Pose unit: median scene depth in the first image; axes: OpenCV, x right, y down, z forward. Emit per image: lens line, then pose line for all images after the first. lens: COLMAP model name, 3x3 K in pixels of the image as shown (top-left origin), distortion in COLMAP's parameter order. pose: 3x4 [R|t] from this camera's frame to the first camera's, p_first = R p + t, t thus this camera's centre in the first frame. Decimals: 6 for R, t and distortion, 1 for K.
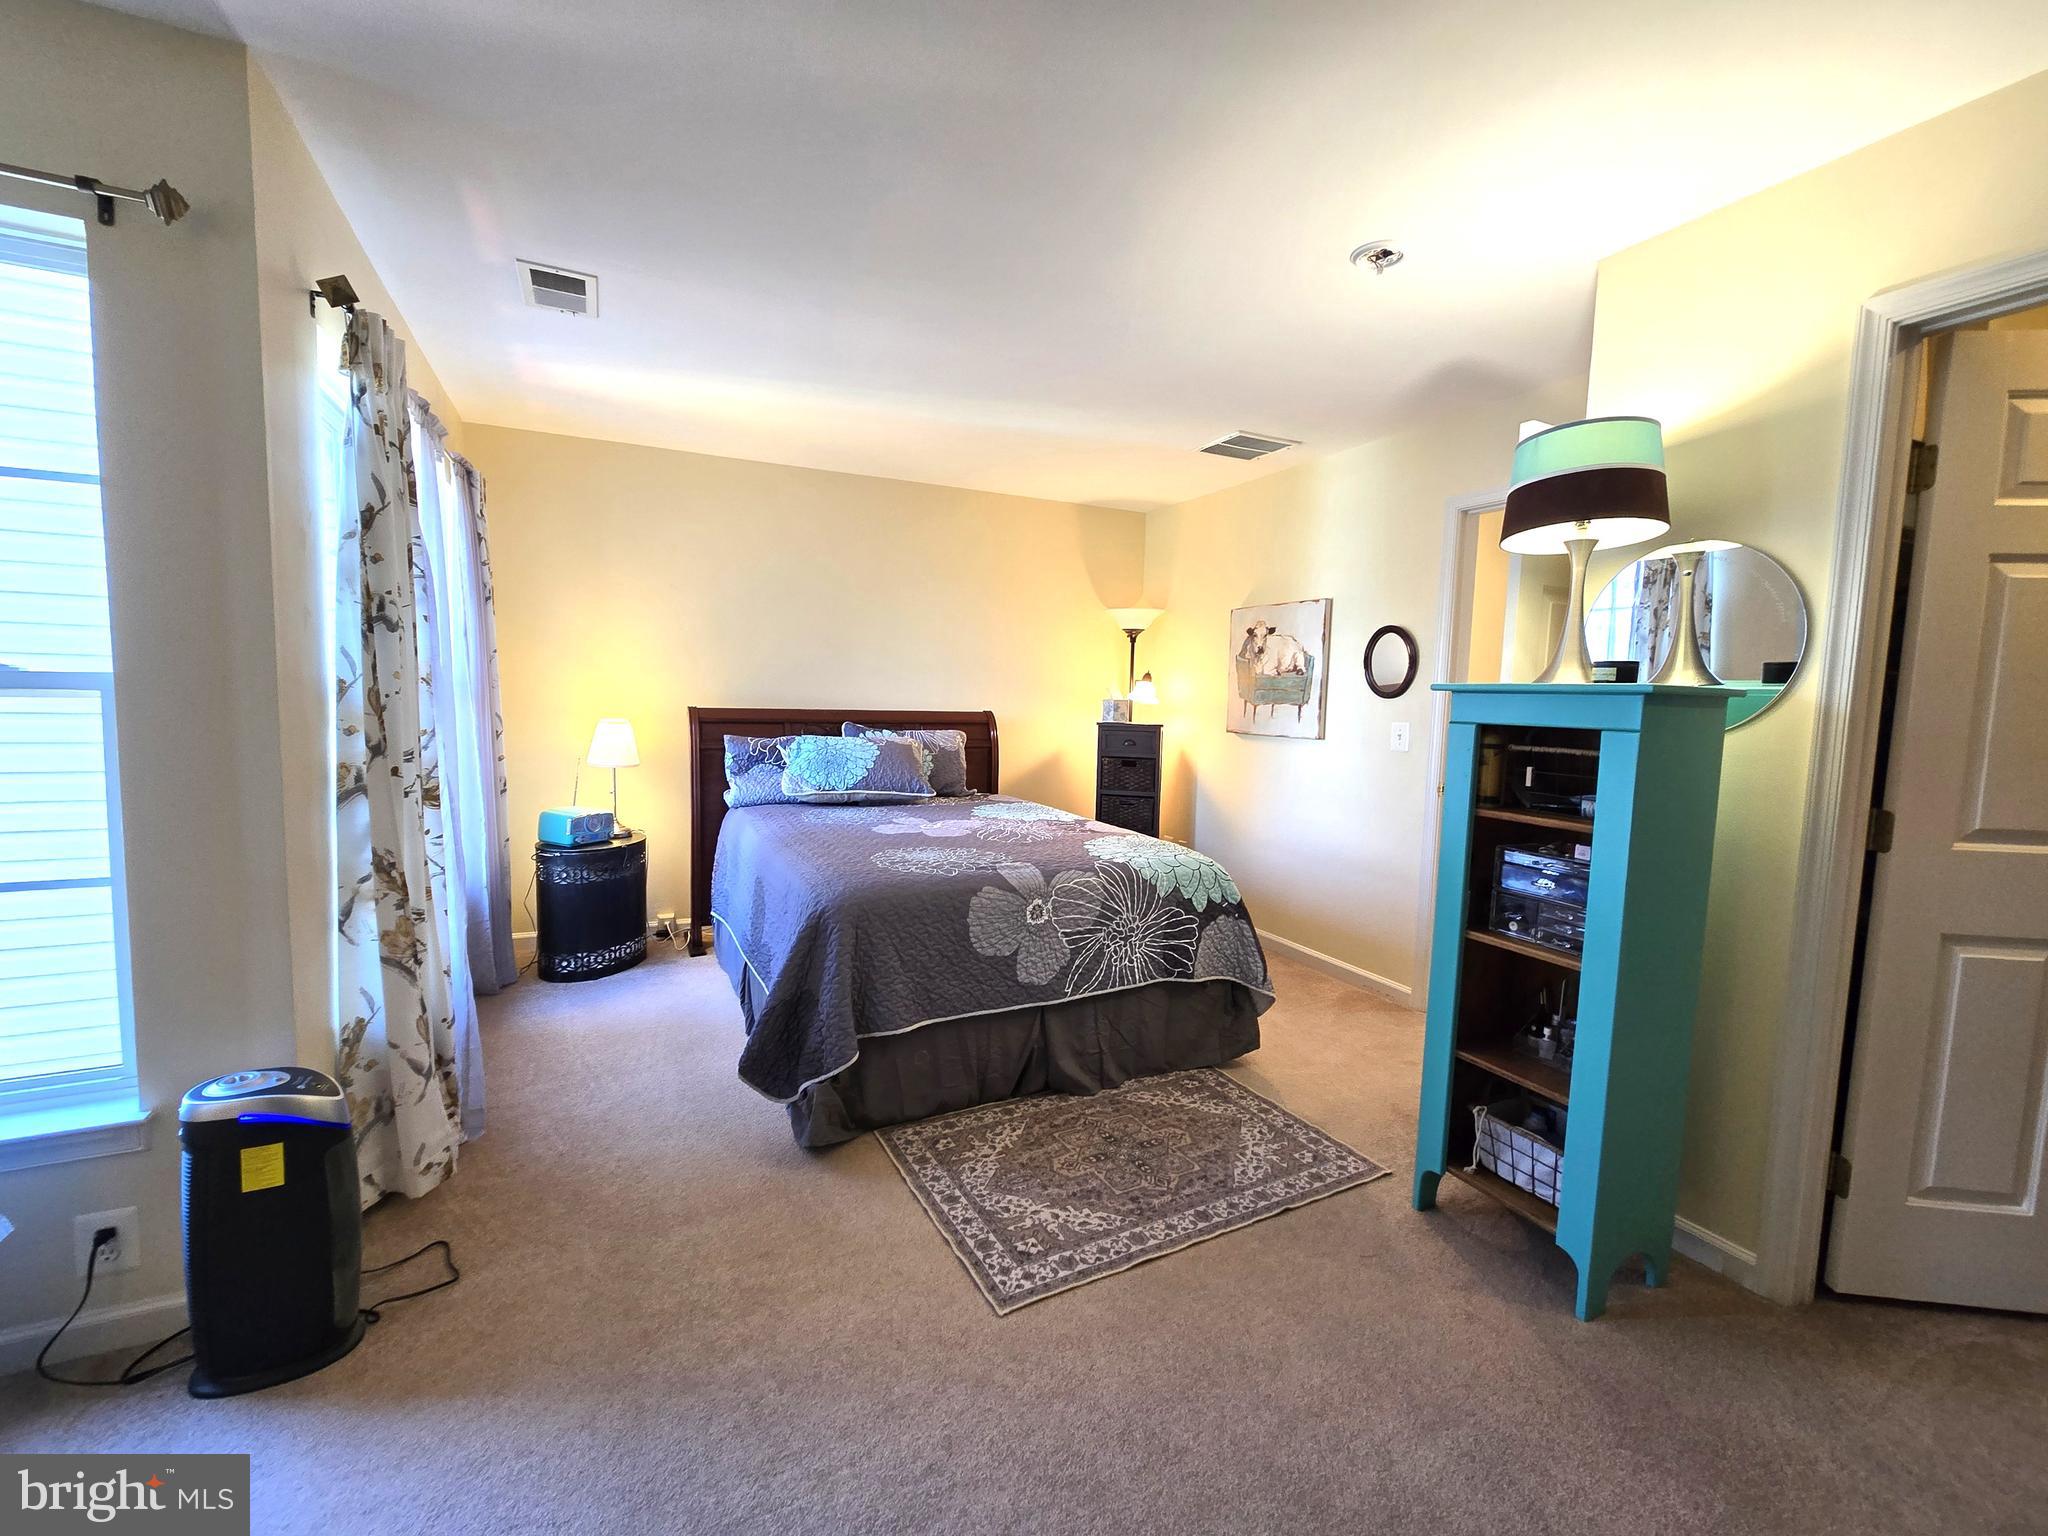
lens RADIAL K [[859.2, 0, 1020.7], [0, 859.2, 767.6], [0, 0, 1]] dist [0.003260, -0.000728]
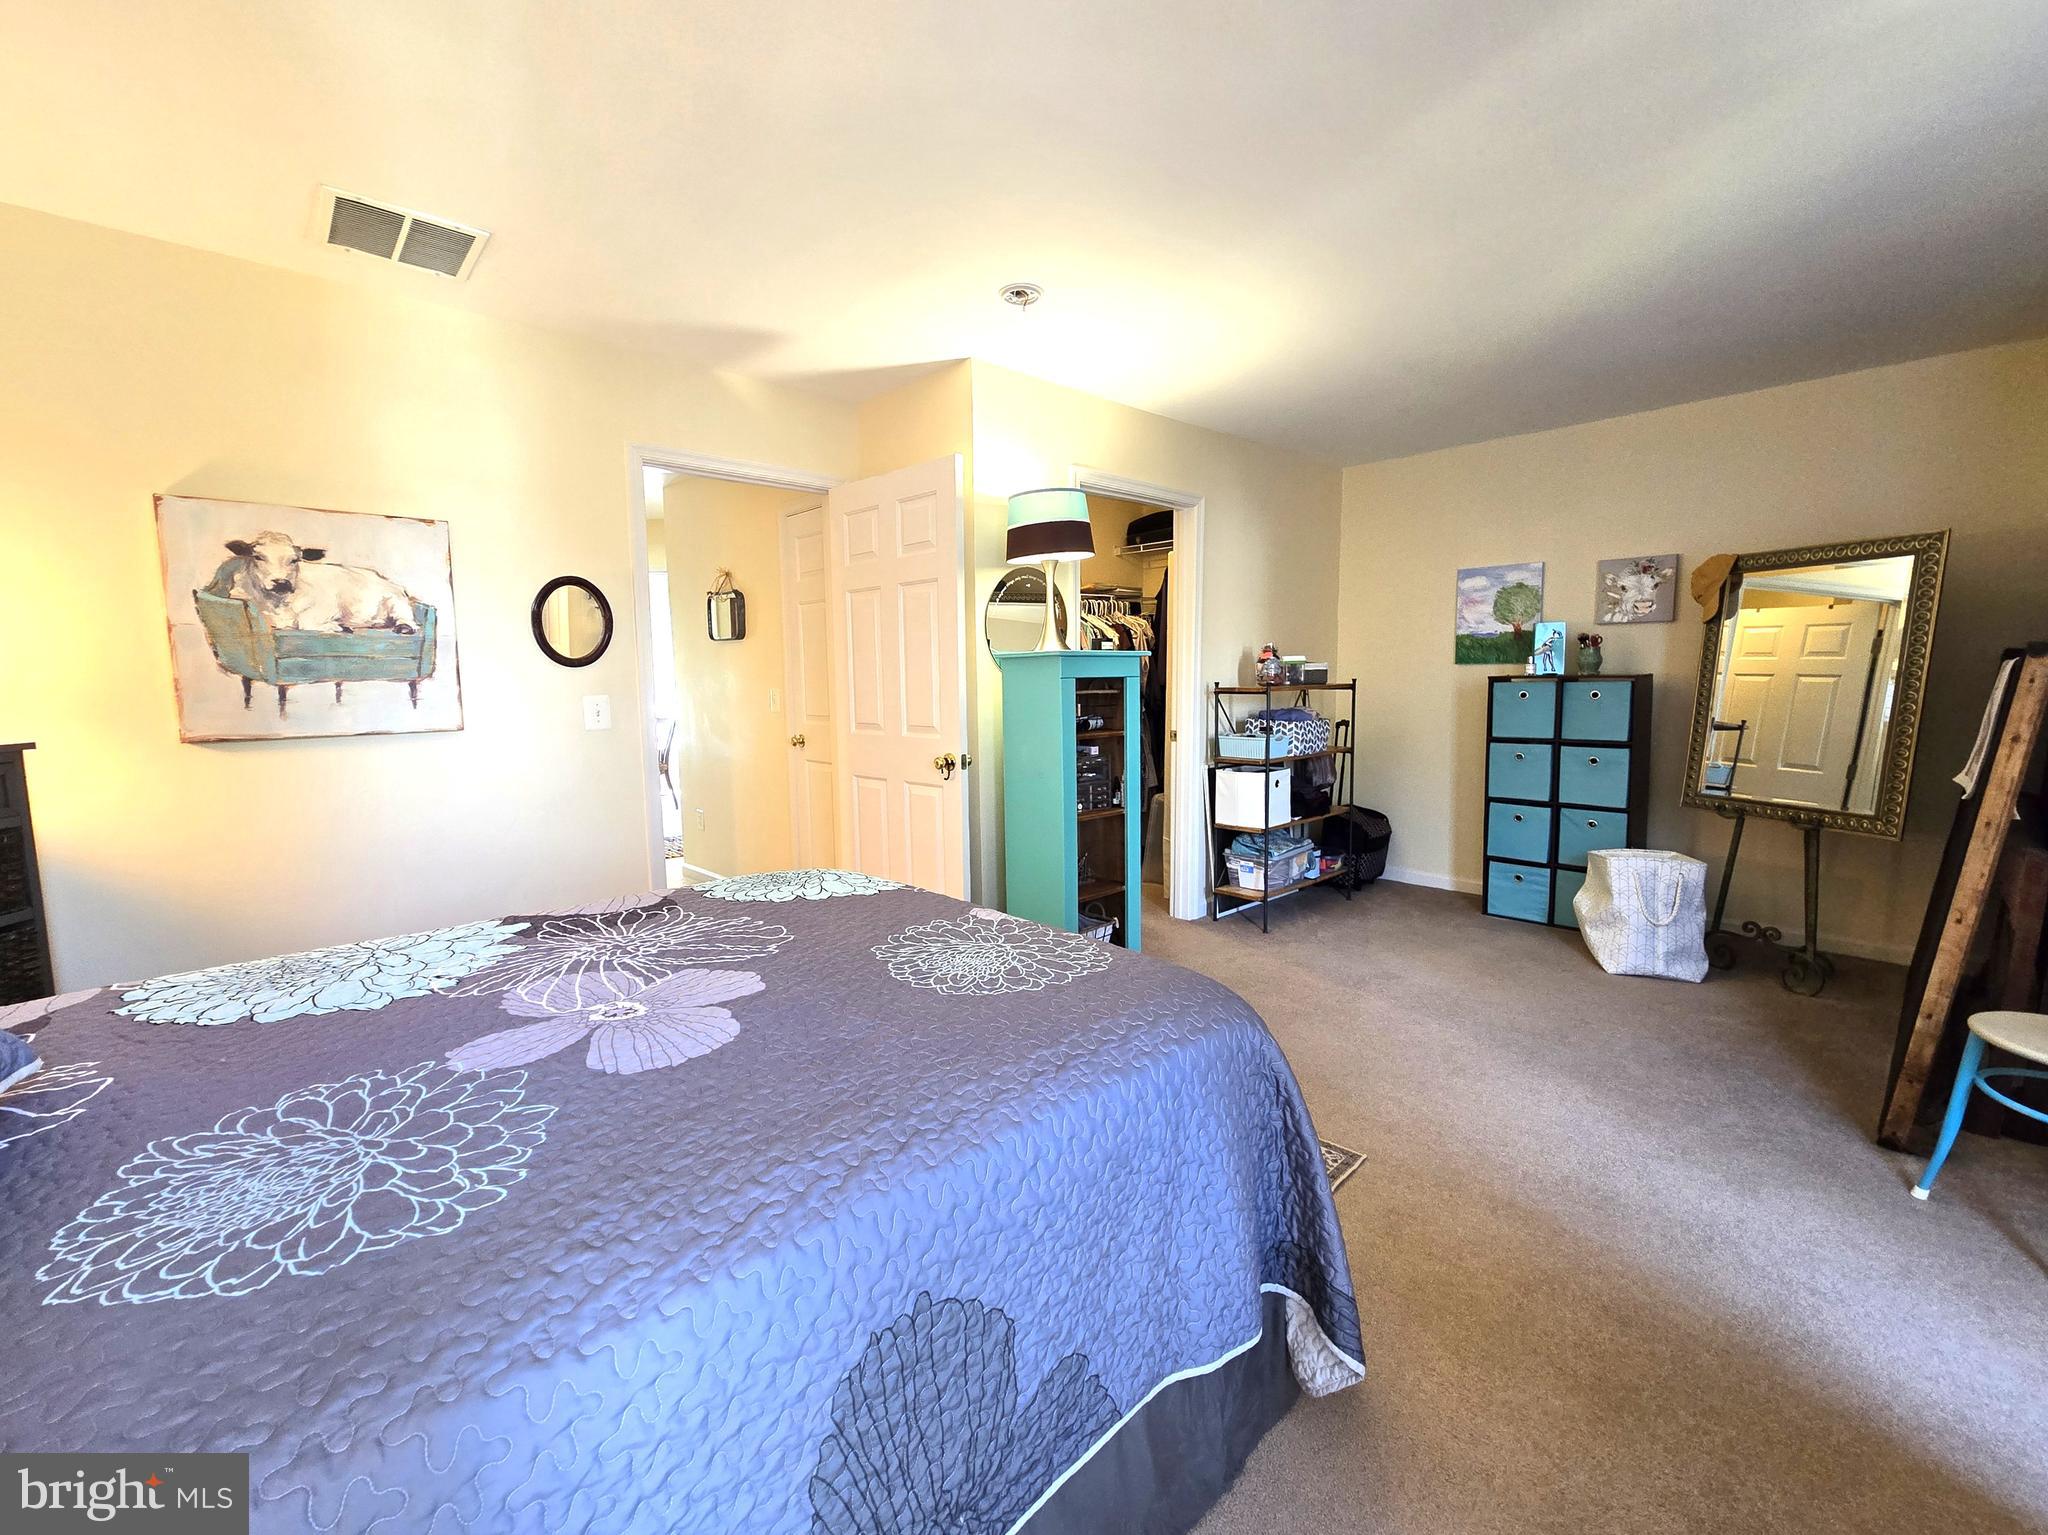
lens RADIAL K [[859.2, 0, 1024.9], [0, 859.2, 777.0], [0, 0, 1]] dist [0.003260, -0.000728]
pose [[-0.288211, -0.106067, 0.951674, -0.424587], [0.097125, 0.985483, 0.139249, -0.047209], [-0.952629, 0.132564, -0.273725, 0.743498]]
